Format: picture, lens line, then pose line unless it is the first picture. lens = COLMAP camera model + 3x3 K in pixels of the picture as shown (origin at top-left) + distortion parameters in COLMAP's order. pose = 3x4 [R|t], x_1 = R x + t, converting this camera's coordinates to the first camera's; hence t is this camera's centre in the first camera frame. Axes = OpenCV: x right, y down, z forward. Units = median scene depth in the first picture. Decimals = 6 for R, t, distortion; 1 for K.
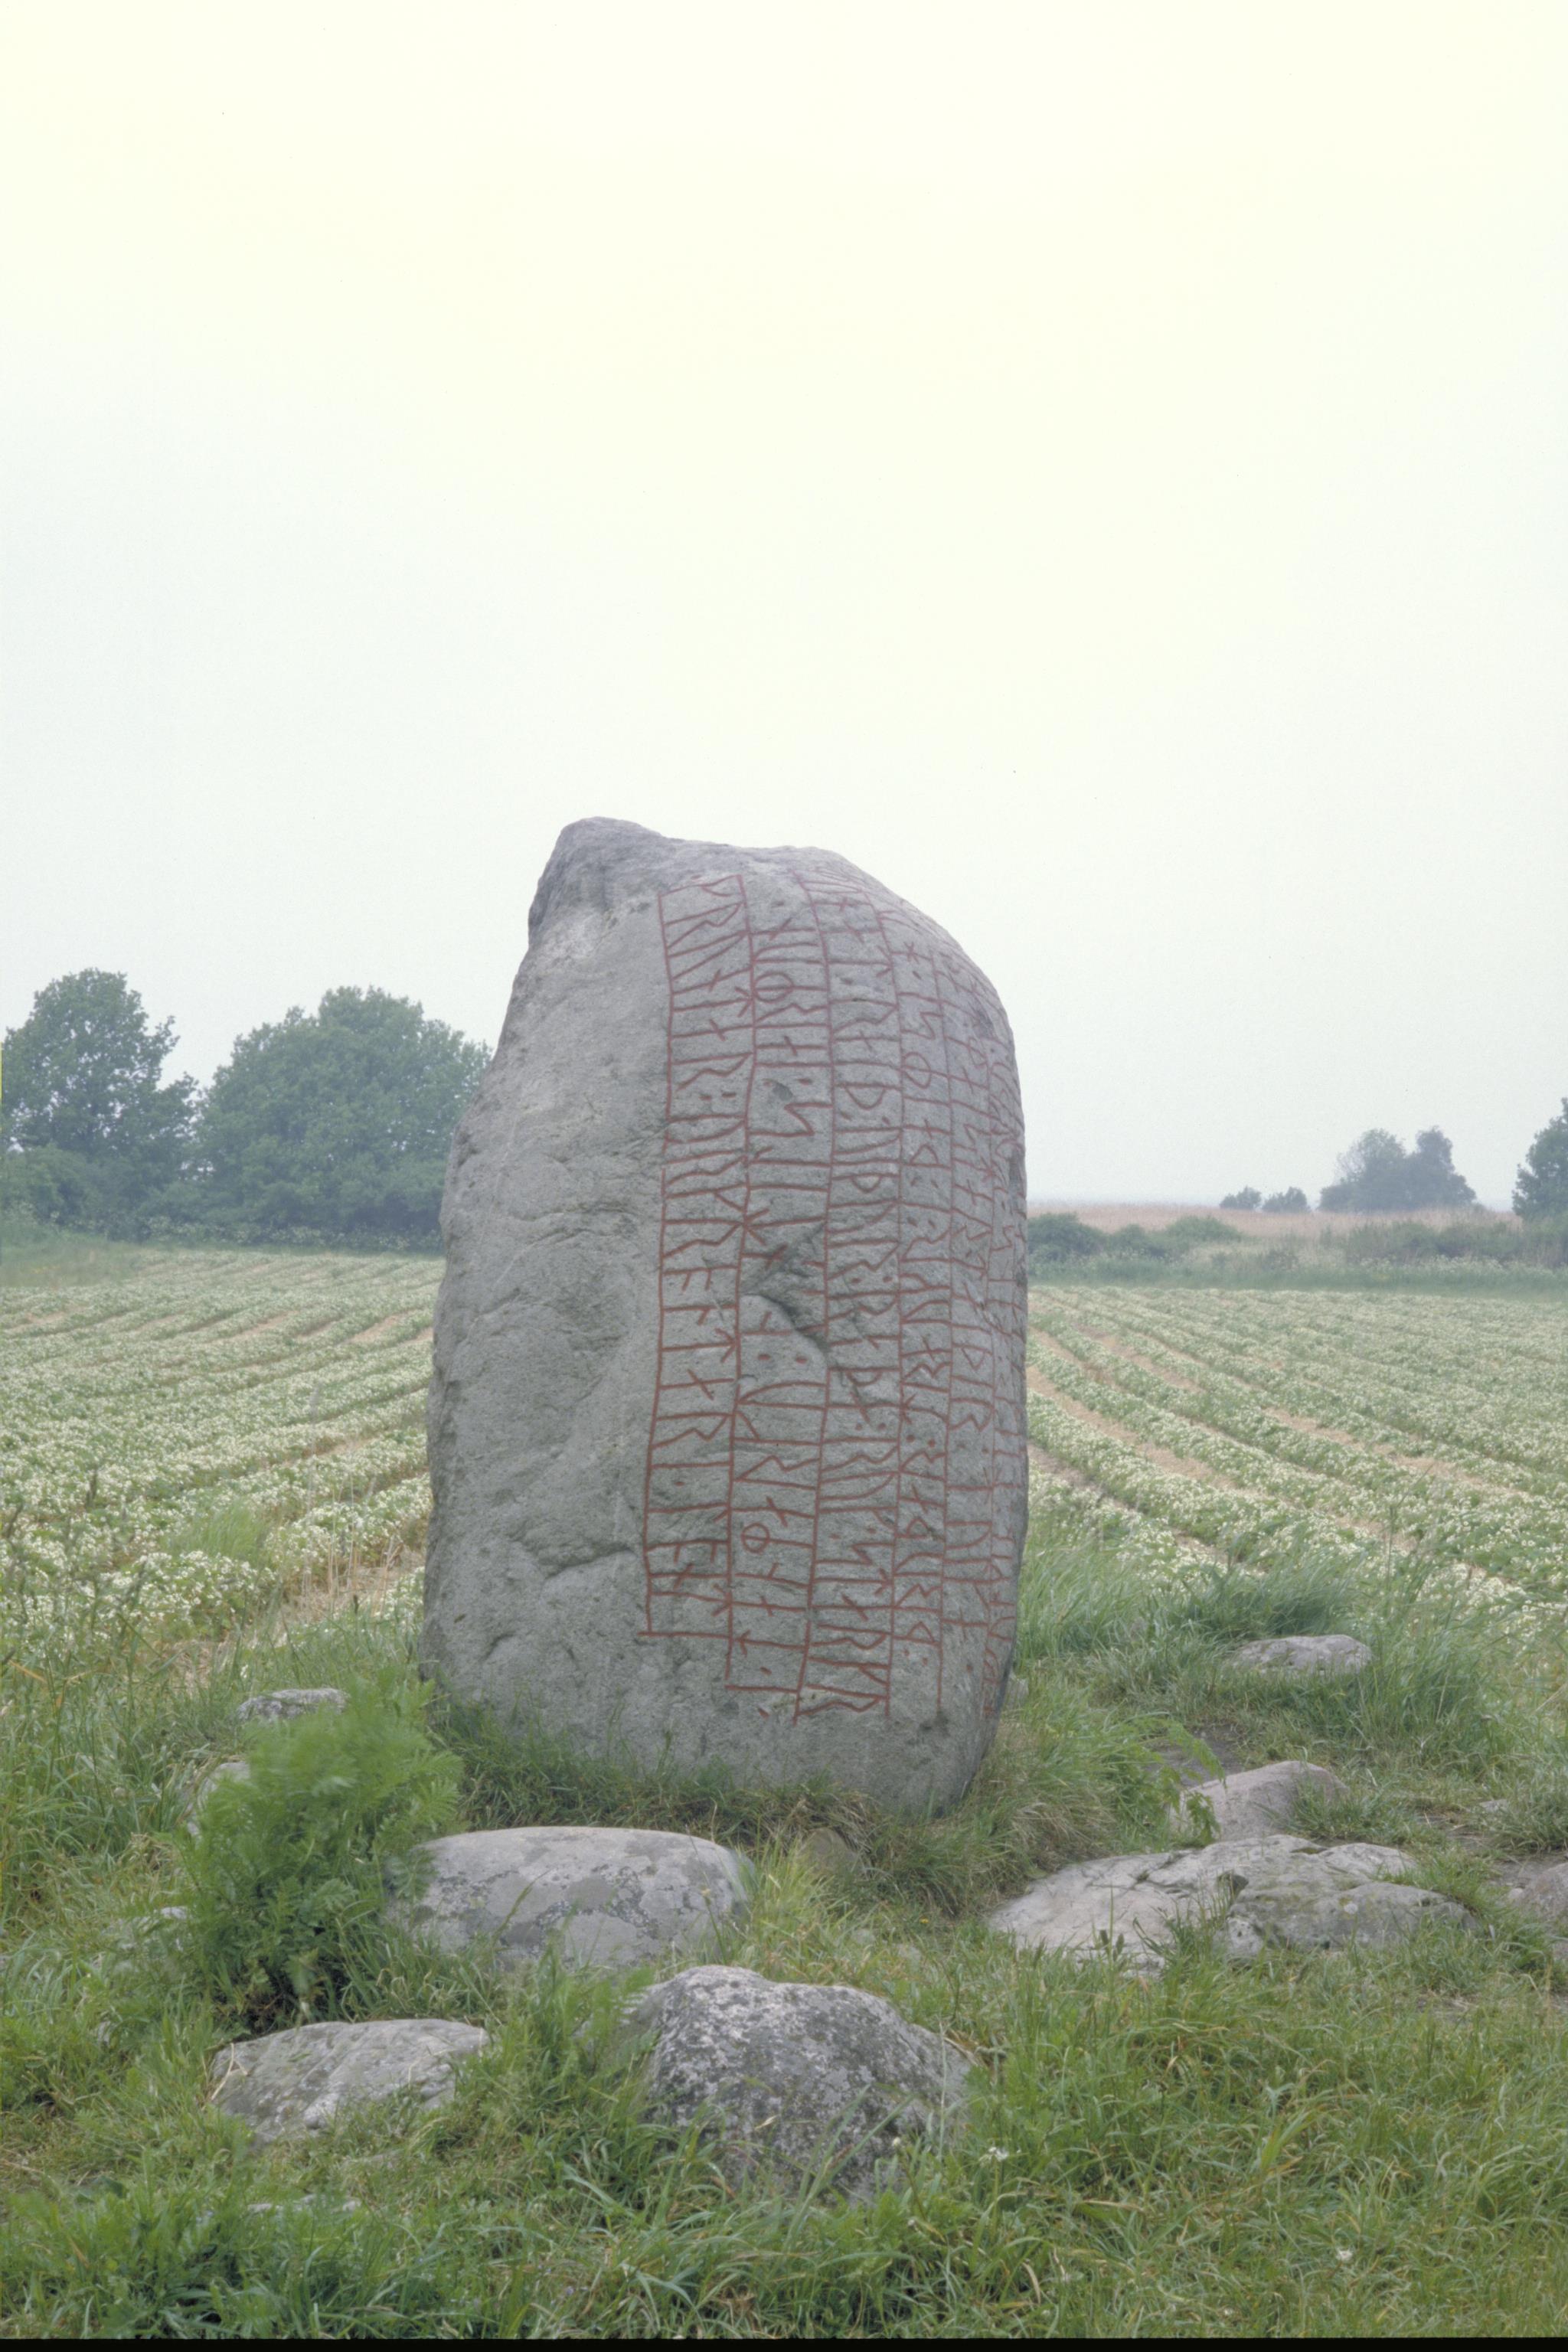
lens RADIAL K [[6748.6, 0, 1102.0], [0, 6748.6, 1225.8], [0, 0, 1]] dist [0.595794, -21.938385]
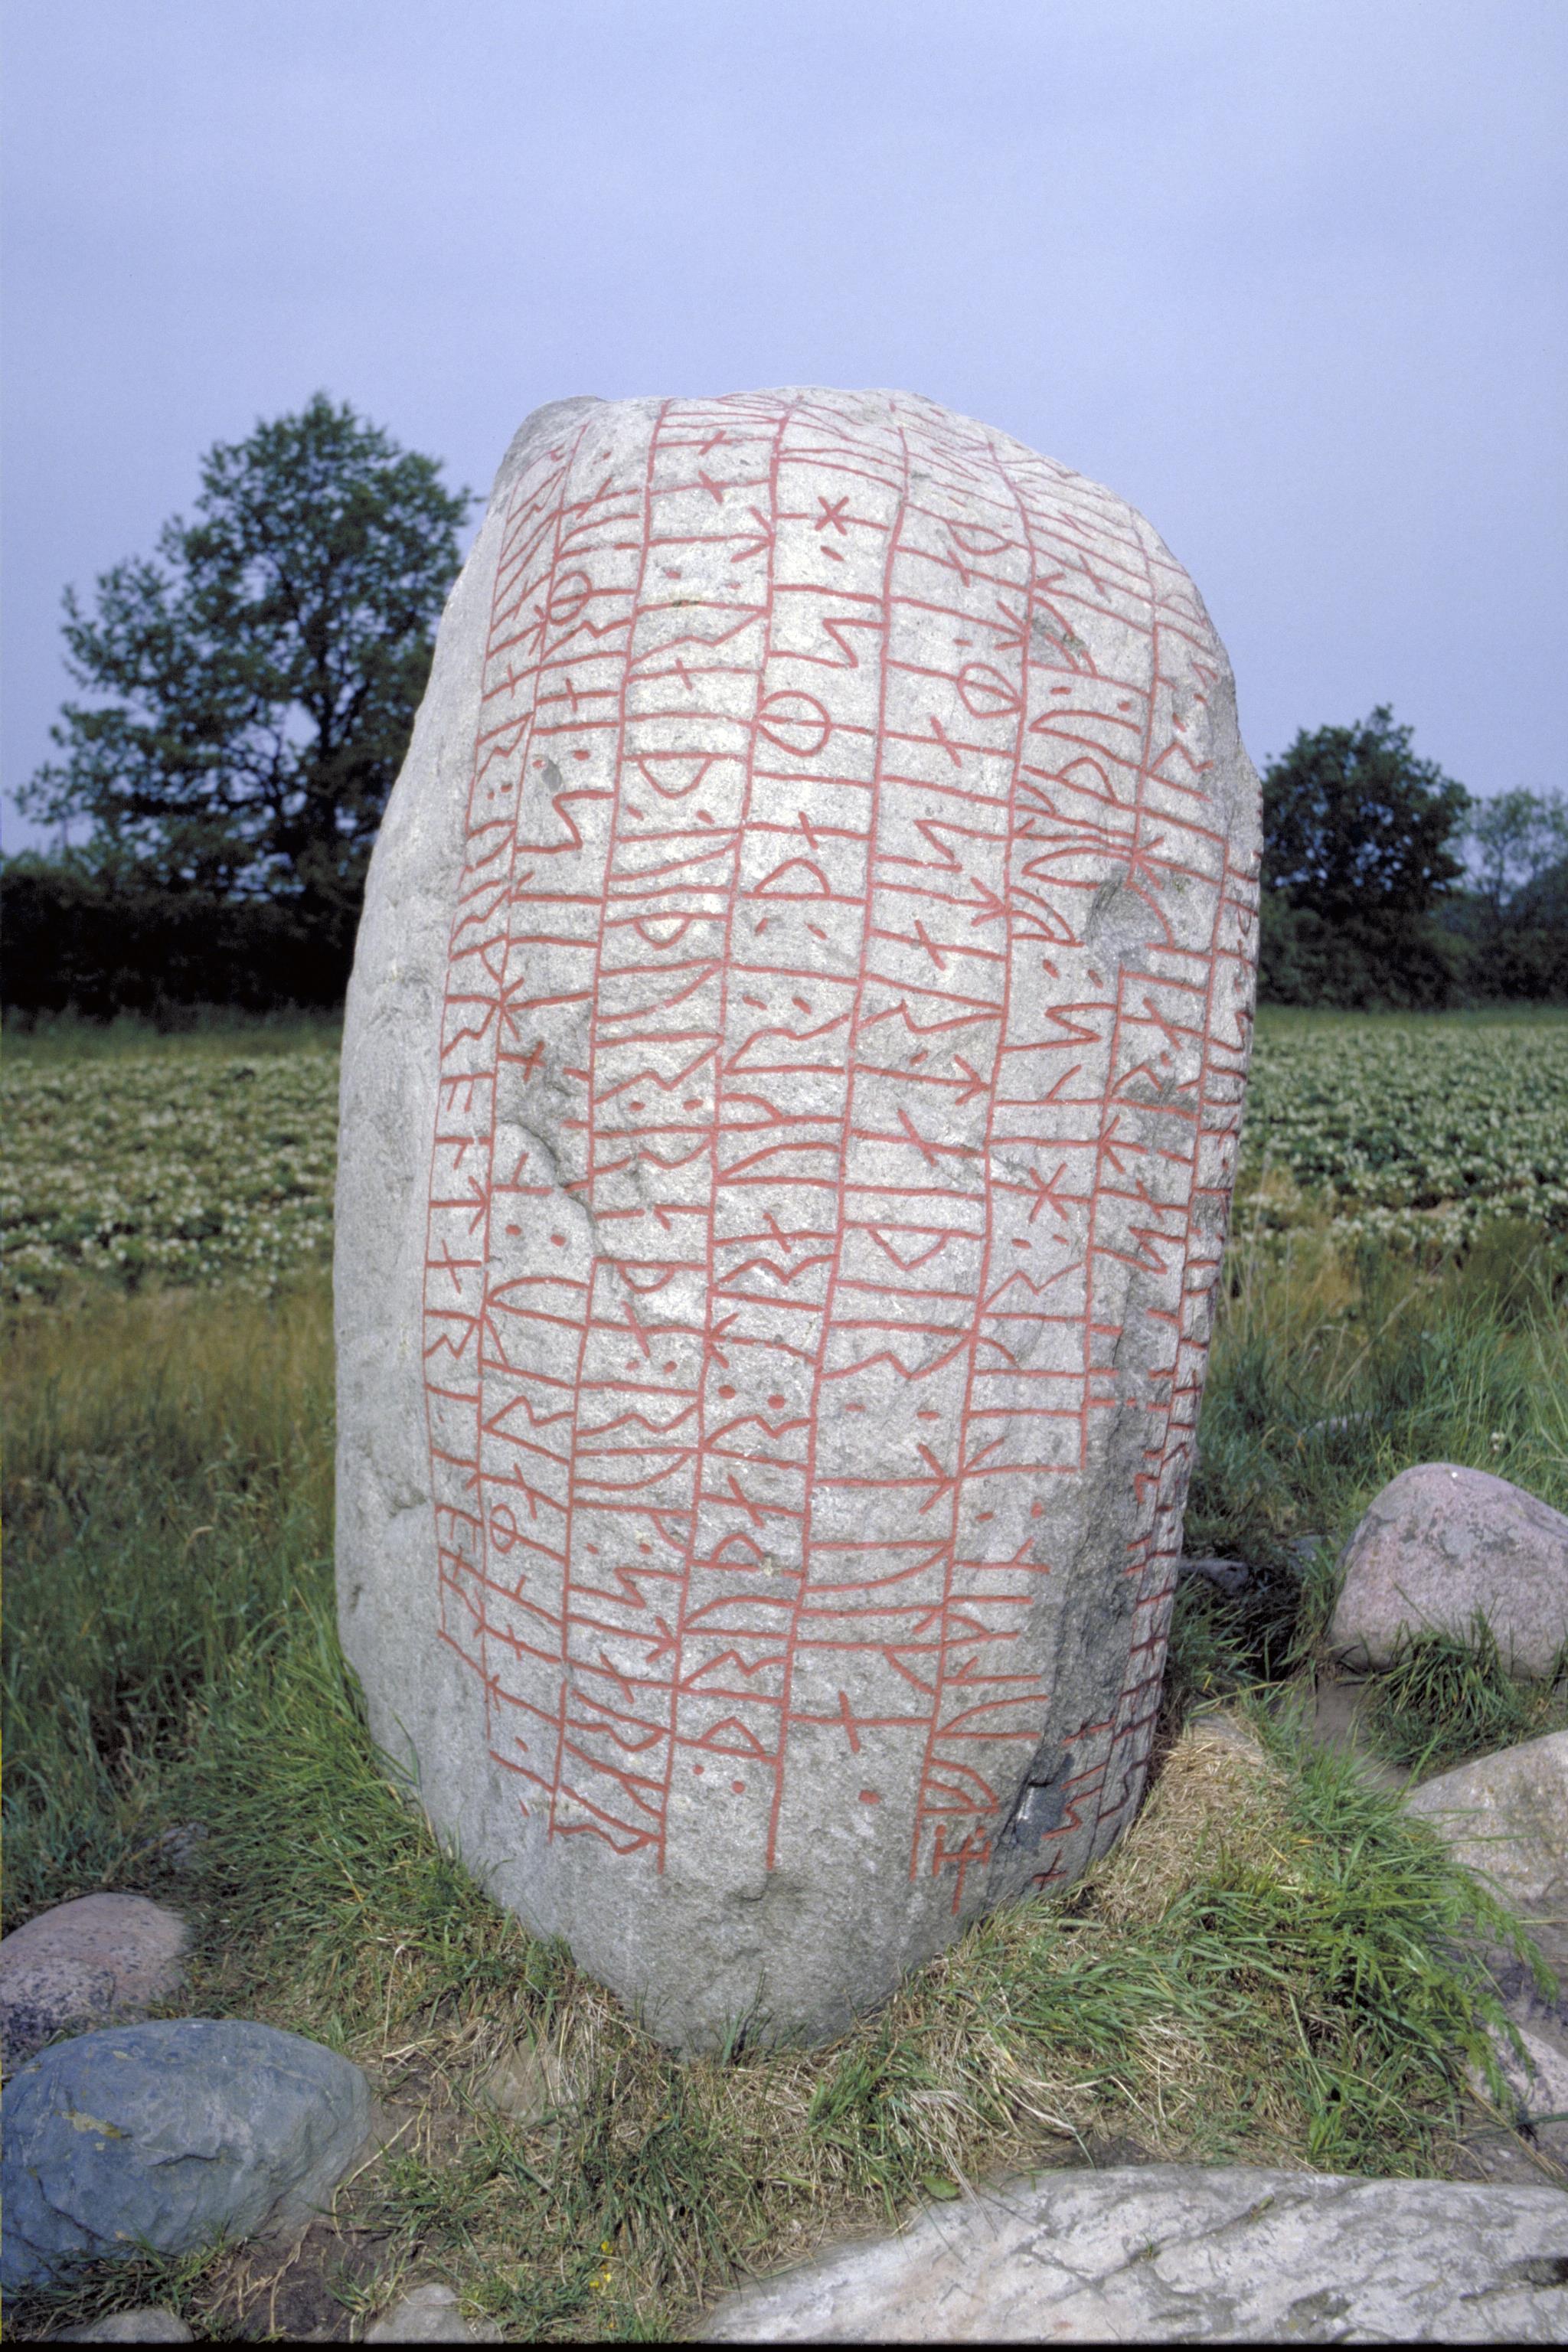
lens RADIAL K [[2245.6, 0, 737.5], [0, 2245.6, 1175.8], [0, 0, 1]] dist [-0.058443, -0.019163]
pose [[0.695618, 0.062627, -0.715677, 0.103512], [0.010342, 0.995217, 0.097141, -0.004187], [0.718338, -0.074974, 0.691643, 0.875846]]
